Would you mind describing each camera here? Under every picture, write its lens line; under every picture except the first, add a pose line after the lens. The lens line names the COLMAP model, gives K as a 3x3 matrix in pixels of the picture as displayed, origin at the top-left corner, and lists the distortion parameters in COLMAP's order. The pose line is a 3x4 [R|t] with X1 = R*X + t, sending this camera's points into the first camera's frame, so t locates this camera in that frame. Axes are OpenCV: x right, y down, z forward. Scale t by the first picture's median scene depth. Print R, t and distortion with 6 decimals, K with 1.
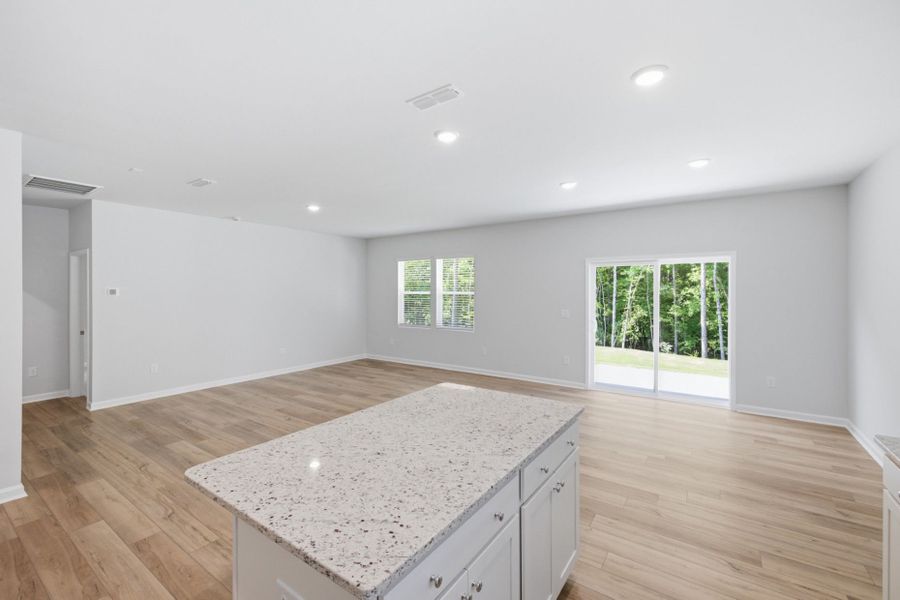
lens RADIAL K [[386.0, 0, 445.4], [0, 386.0, 292.6], [0, 0, 1]] dist [0.003862, -0.000350]
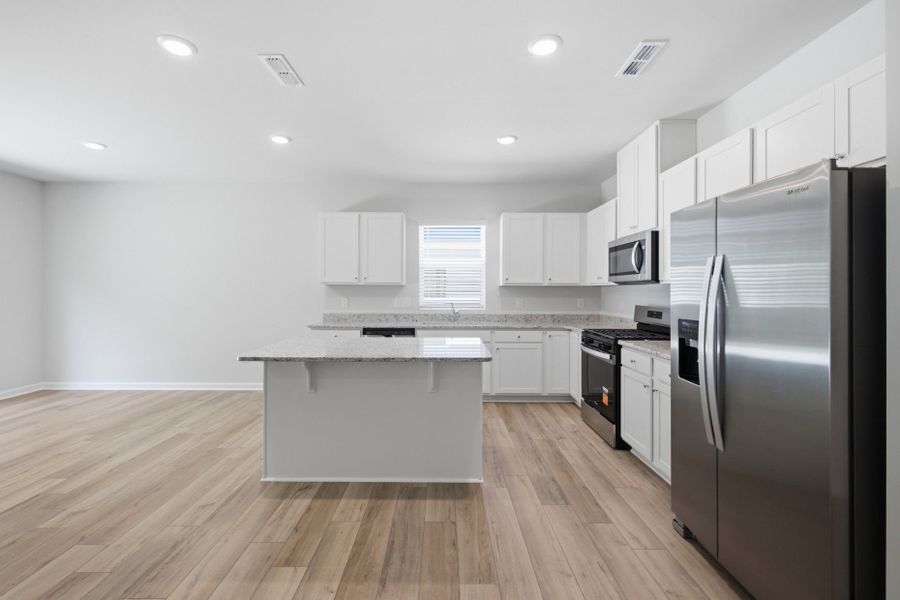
lens RADIAL K [[382.2, 0, 446.0], [0, 382.2, 291.0], [0, 0, 1]] dist [0.004214, -0.000143]
pose [[-0.582893, -0.001470, 0.812547, -0.521225], [0.001553, 0.999995, 0.002923, 0.041037], [-0.812547, 0.002966, -0.582888, 0.582510]]
